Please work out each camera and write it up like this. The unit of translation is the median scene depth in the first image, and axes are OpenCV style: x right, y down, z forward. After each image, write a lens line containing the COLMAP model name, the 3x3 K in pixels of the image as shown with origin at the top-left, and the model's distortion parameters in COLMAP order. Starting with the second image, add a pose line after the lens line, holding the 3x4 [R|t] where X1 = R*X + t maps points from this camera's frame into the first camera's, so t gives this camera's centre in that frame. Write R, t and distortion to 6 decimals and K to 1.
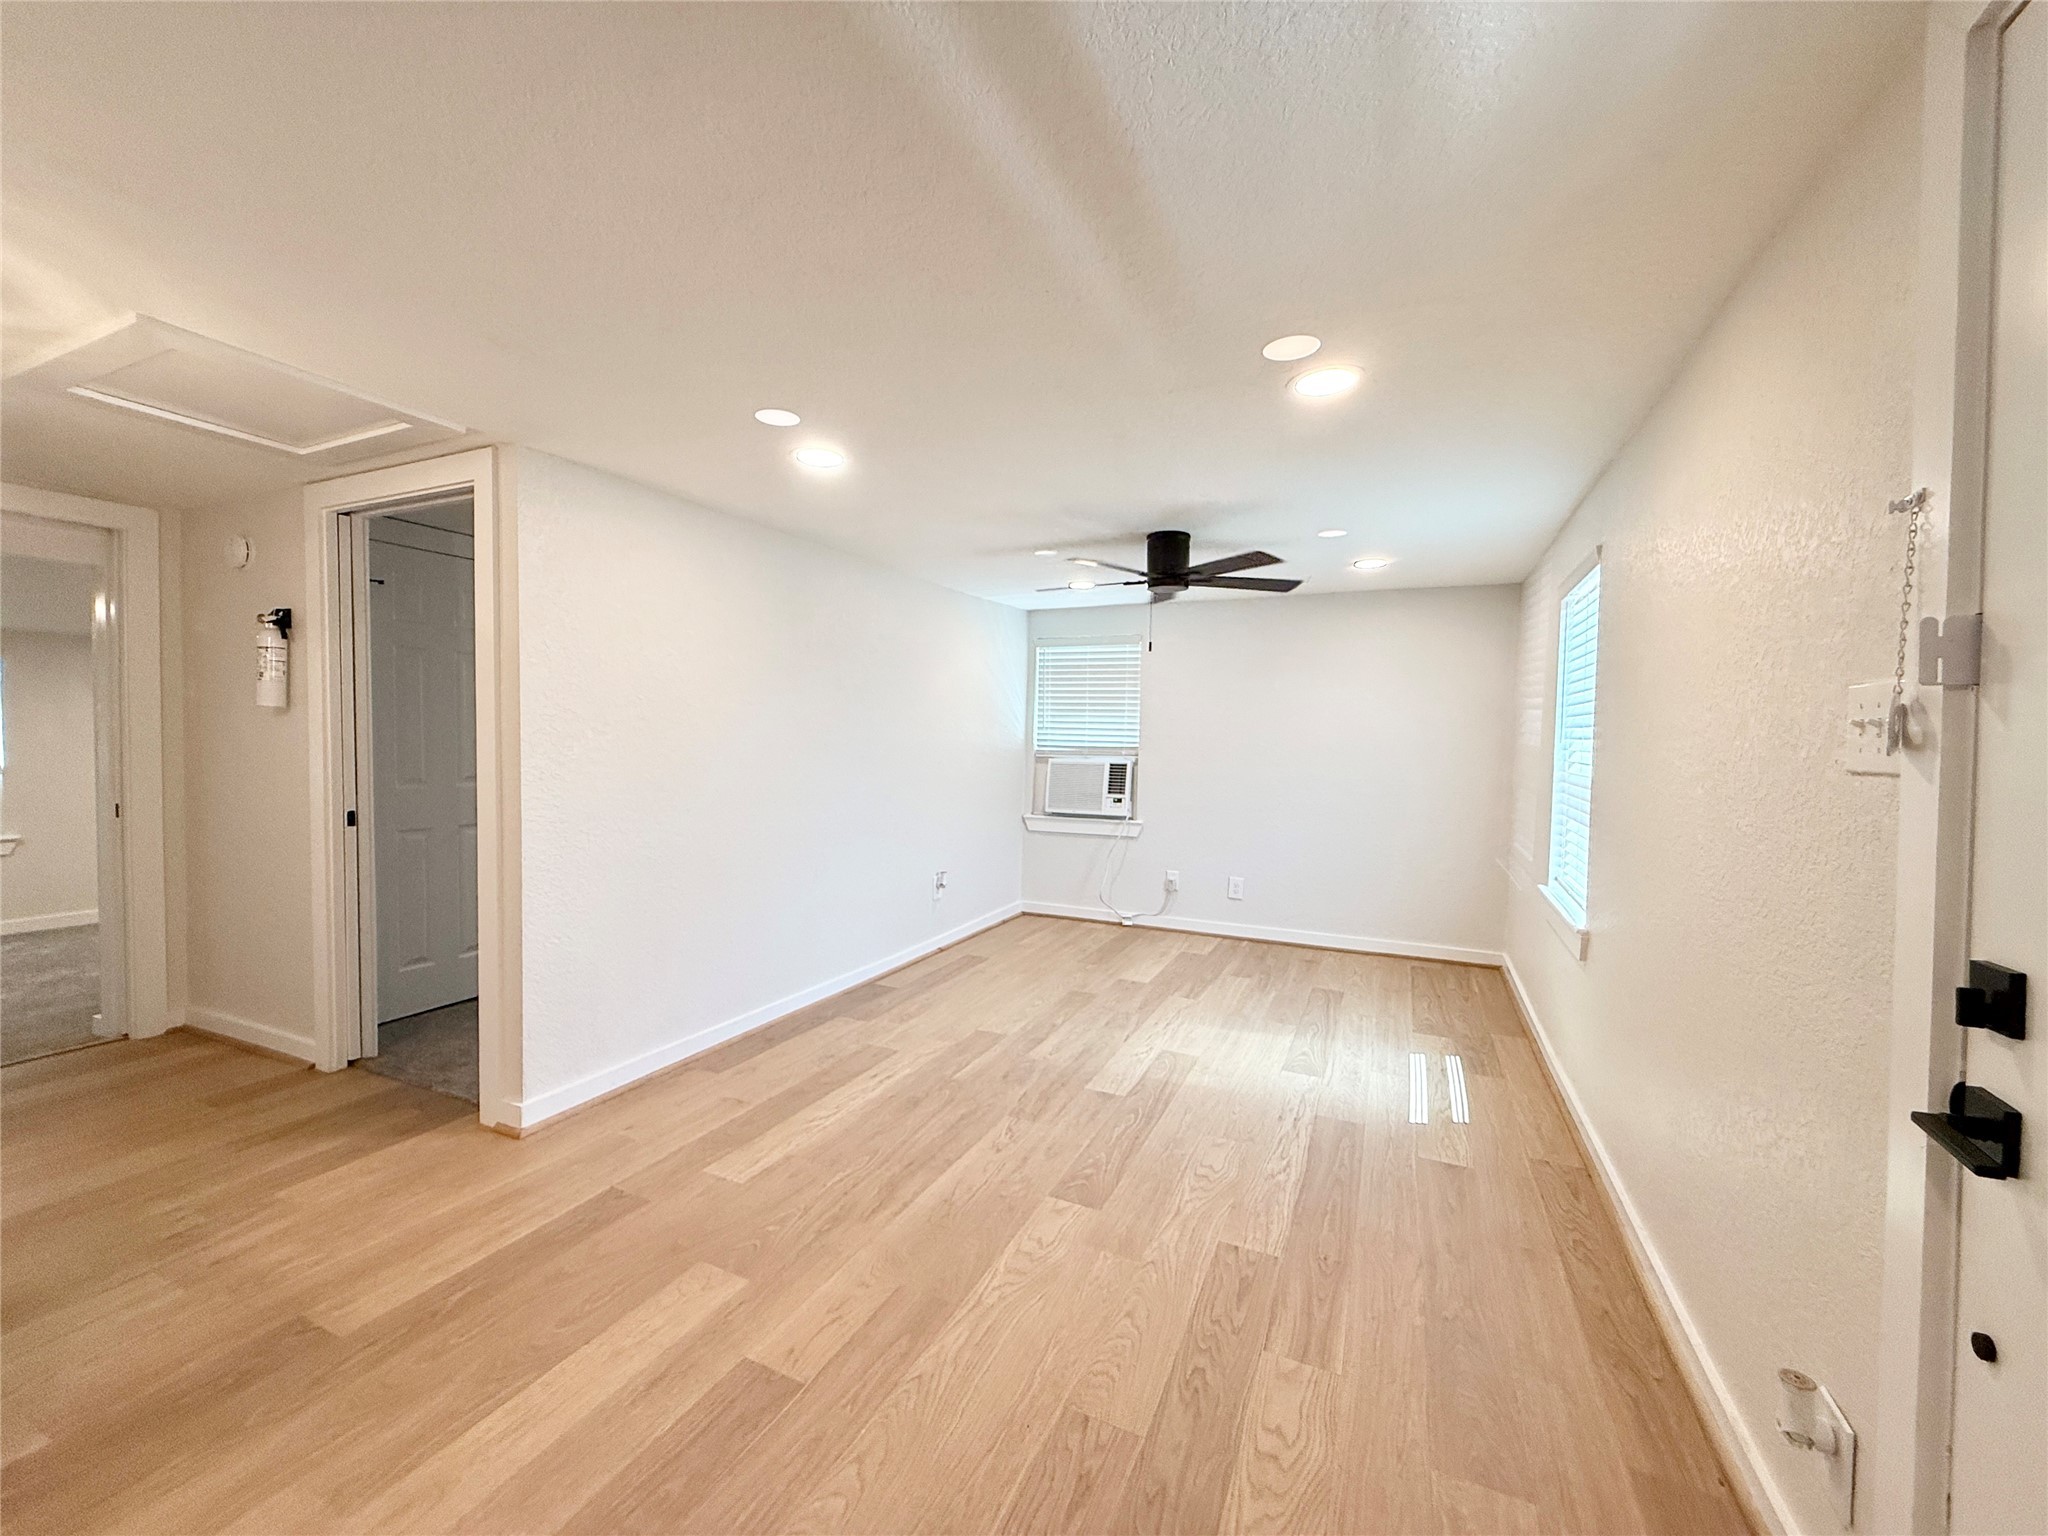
lens RADIAL K [[816.1, 0, 1020.9], [0, 816.1, 769.6], [0, 0, 1]] dist [-0.000013, 0.000543]
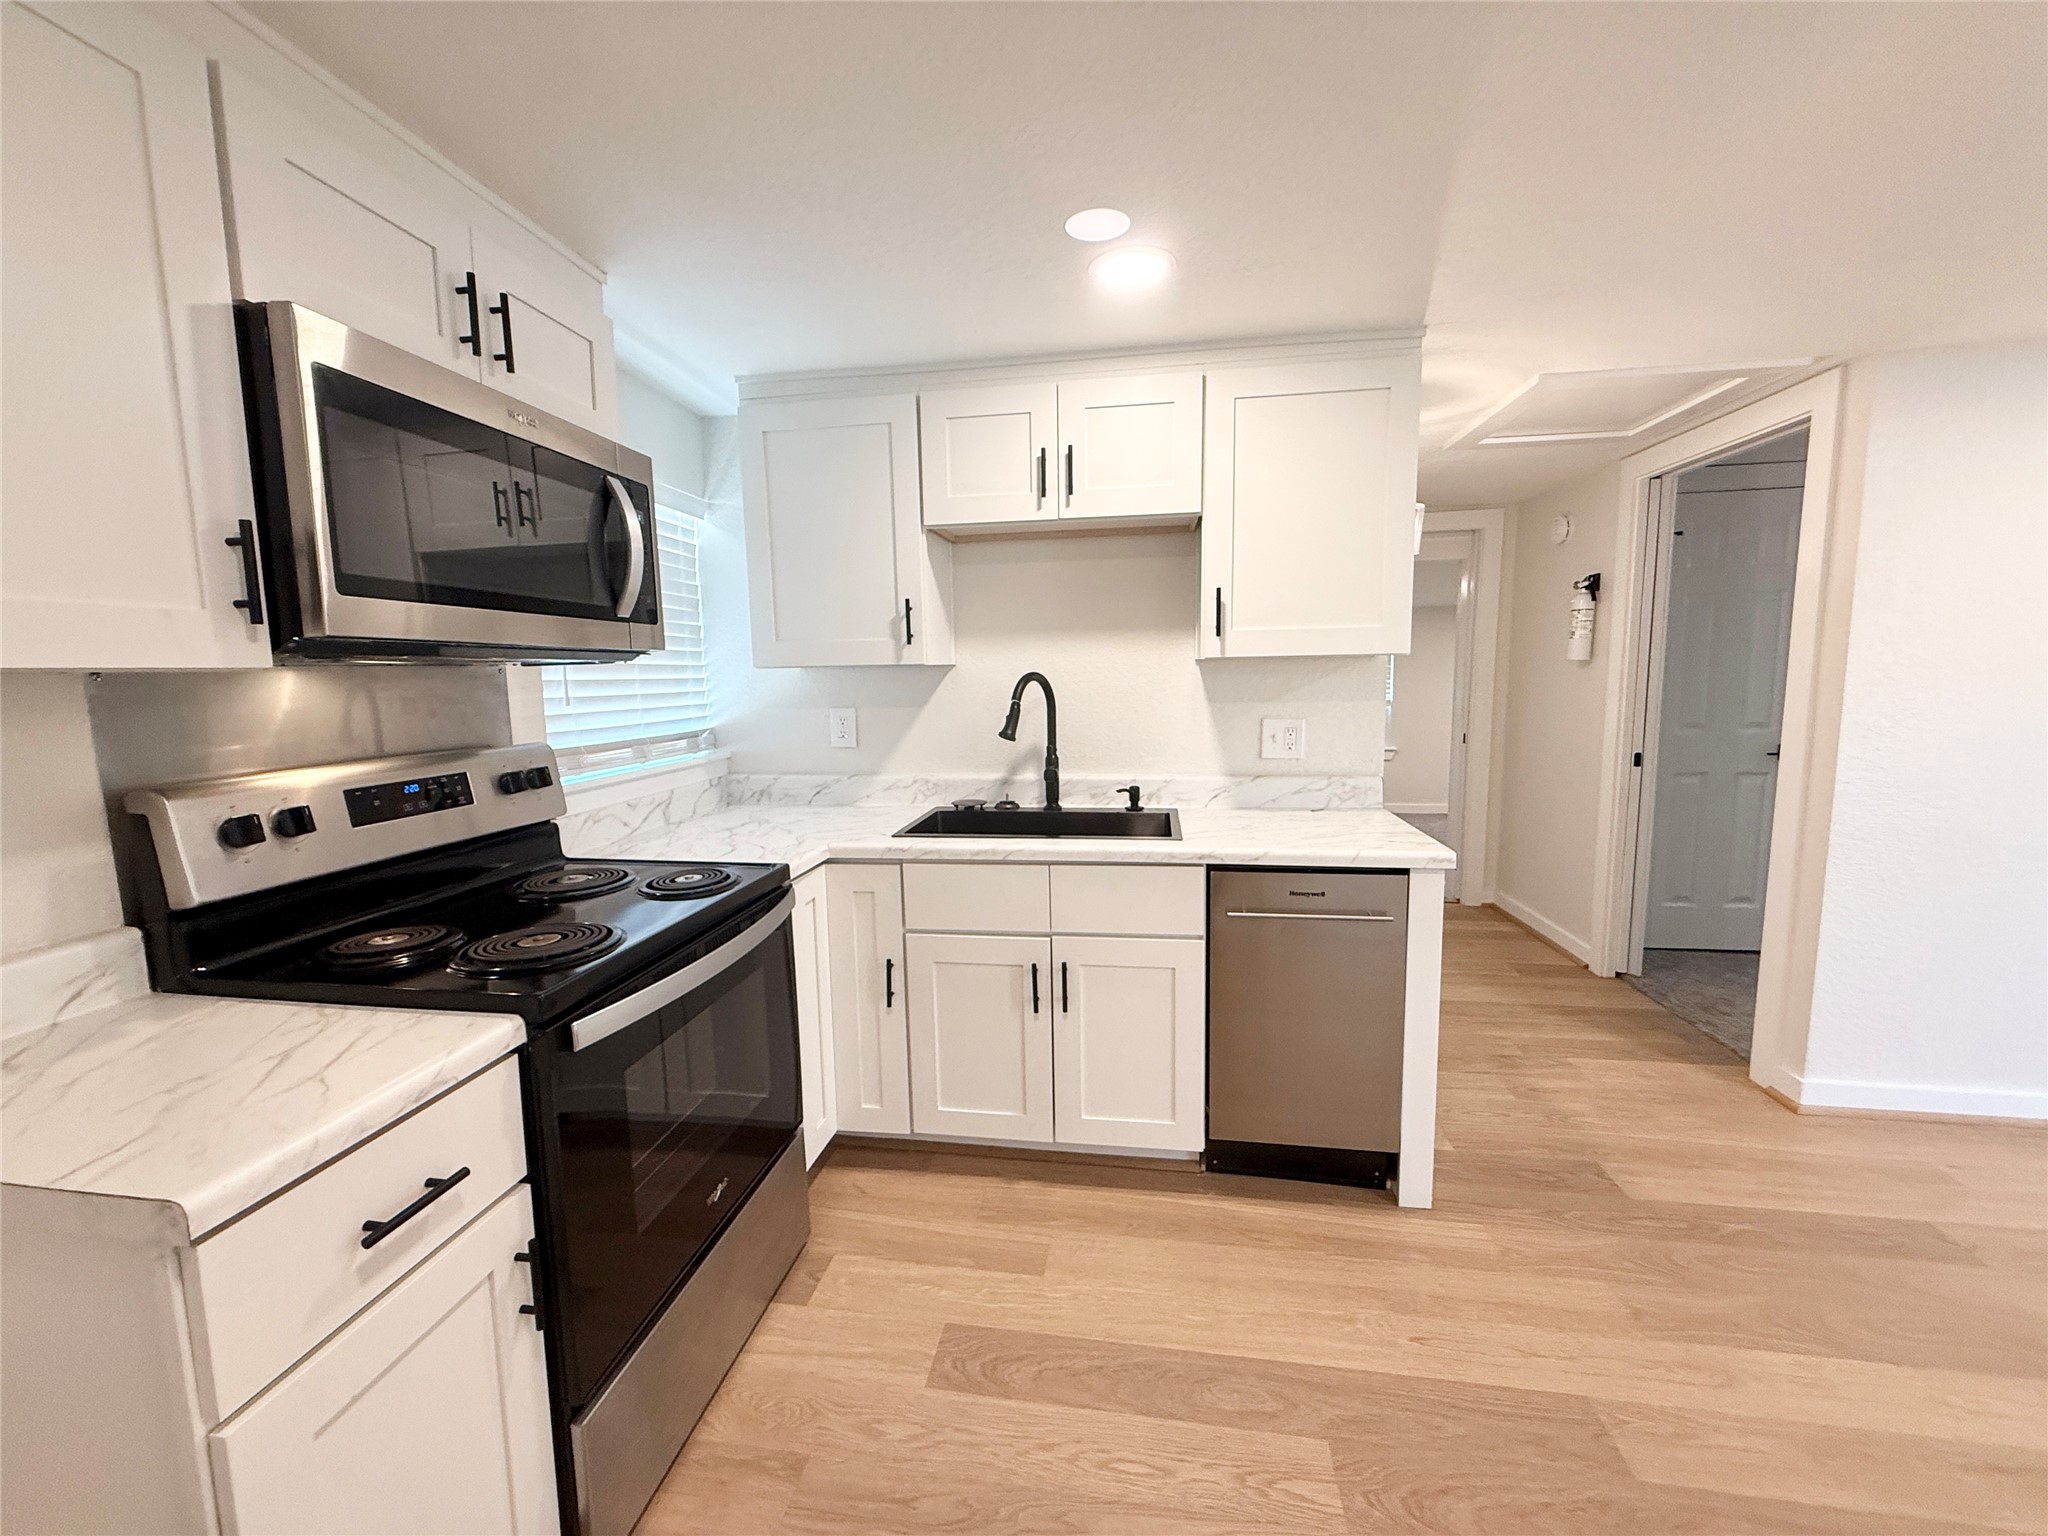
lens RADIAL K [[816.1, 0, 1019.3], [0, 816.1, 768.9], [0, 0, 1]] dist [-0.000013, 0.000543]
pose [[0.274029, 0.095075, -0.957011, 0.009264], [-0.013148, 0.995379, 0.095122, -0.023924], [0.961632, -0.013483, 0.274012, -0.118104]]
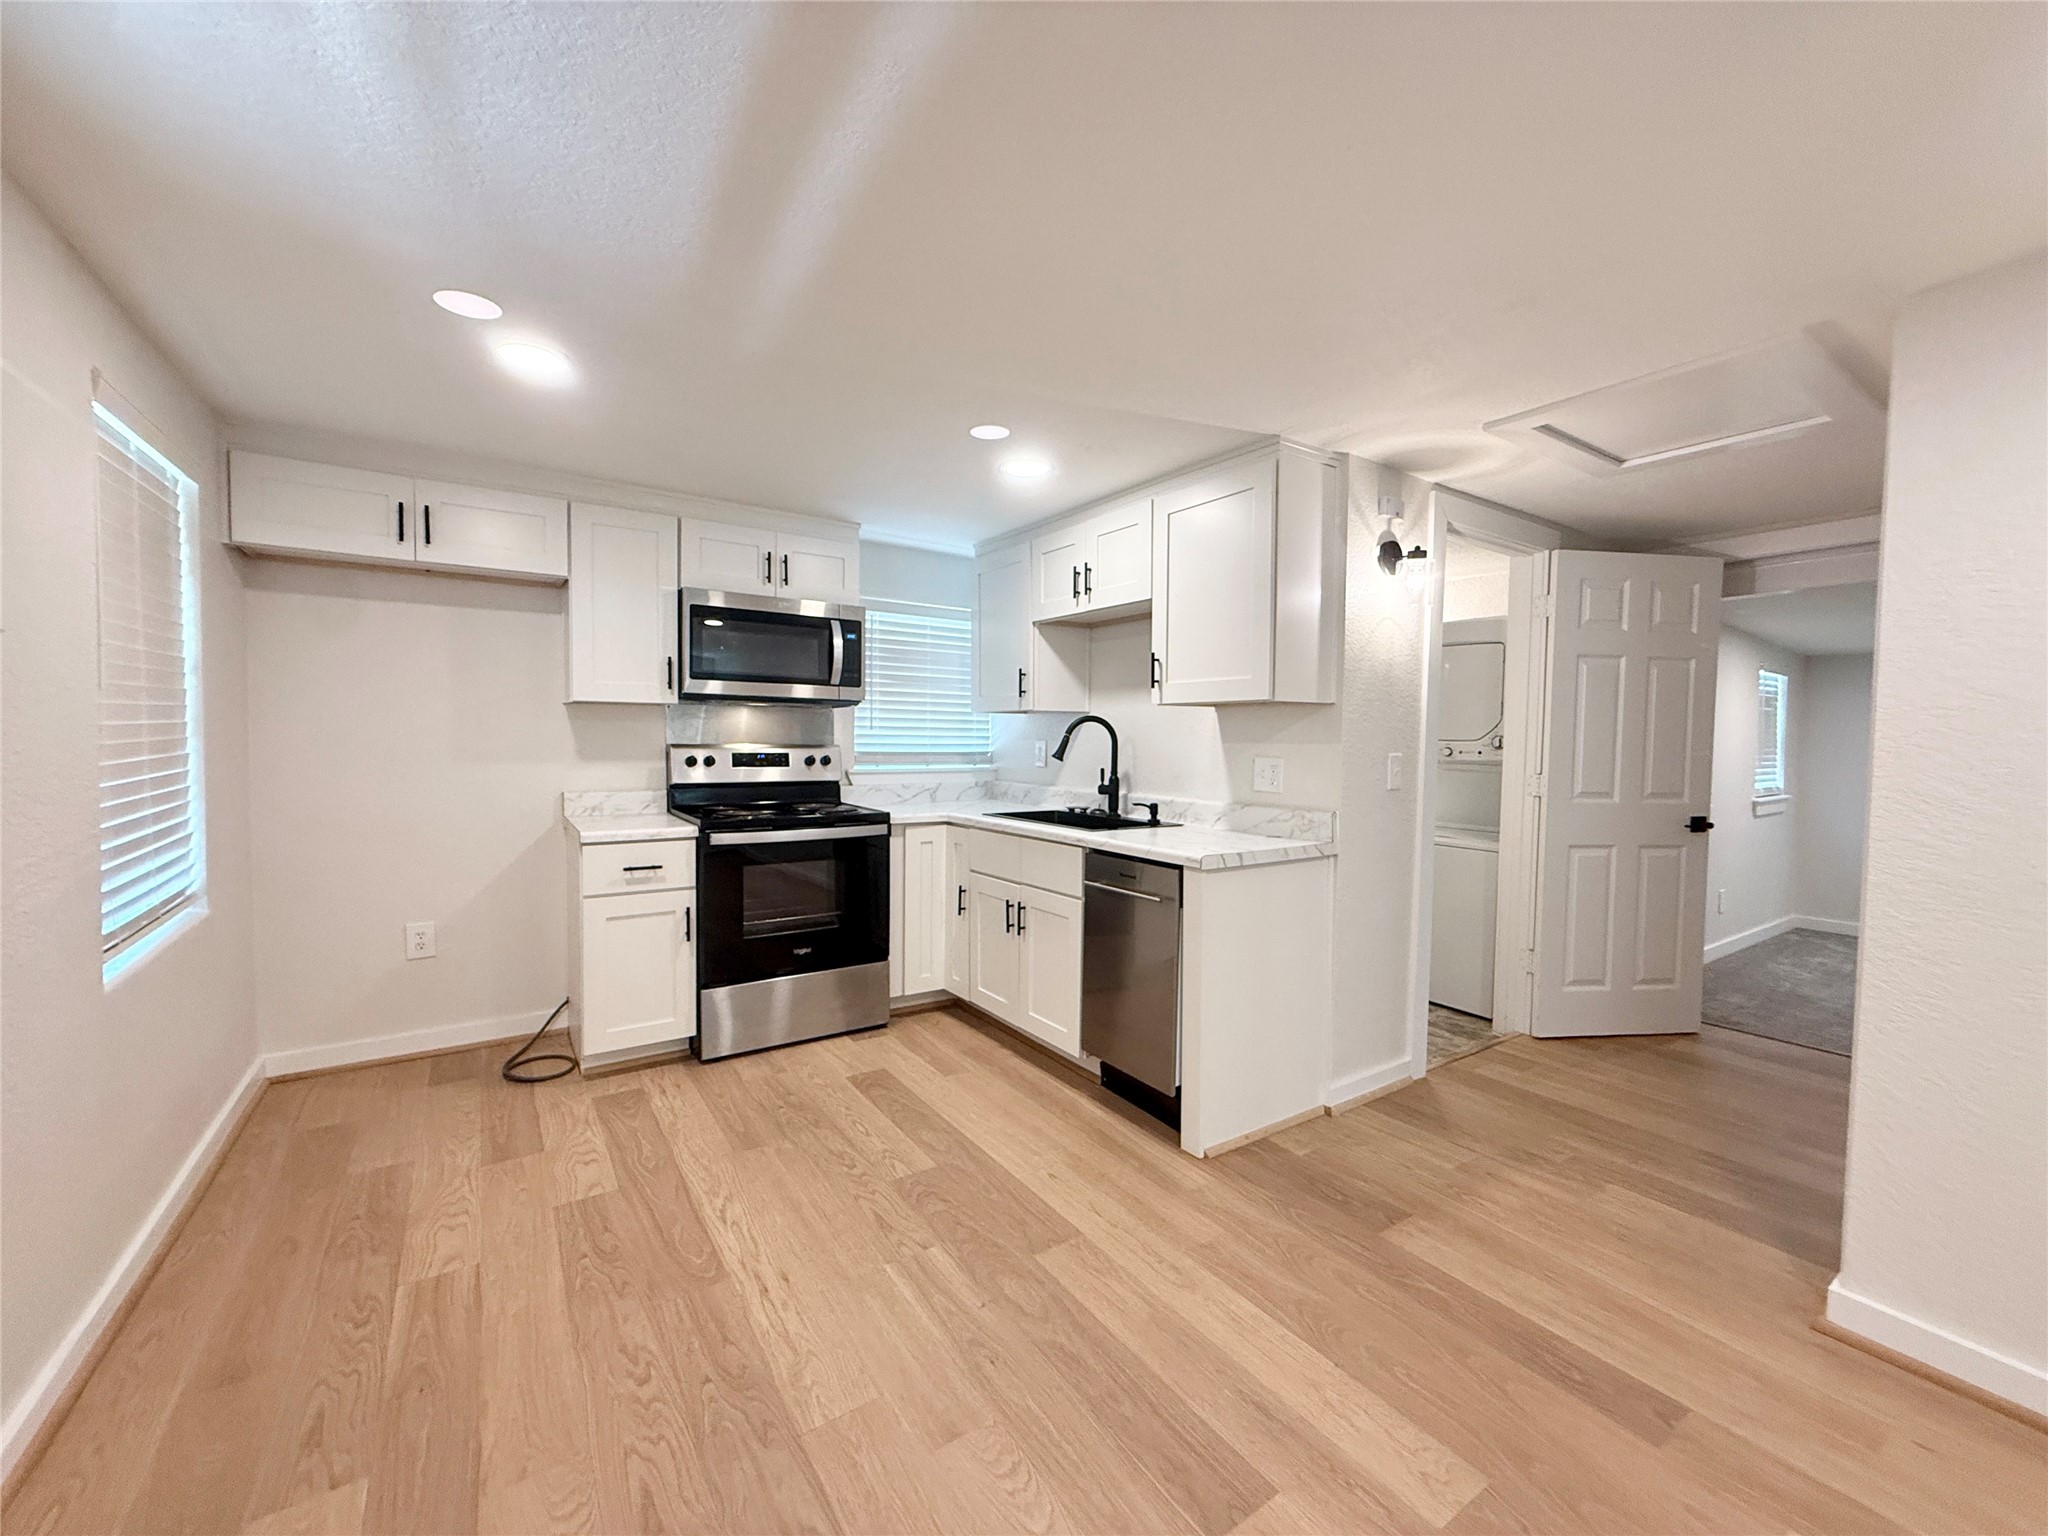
lens RADIAL K [[816.1, 0, 1018.4], [0, 816.1, 768.4], [0, 0, 1]] dist [-0.000013, 0.000543]
pose [[-0.521964, 0.010185, -0.852907, 0.293486], [-0.050615, 0.997797, 0.042891, -0.011446], [0.851465, 0.065557, -0.520298, 0.702700]]
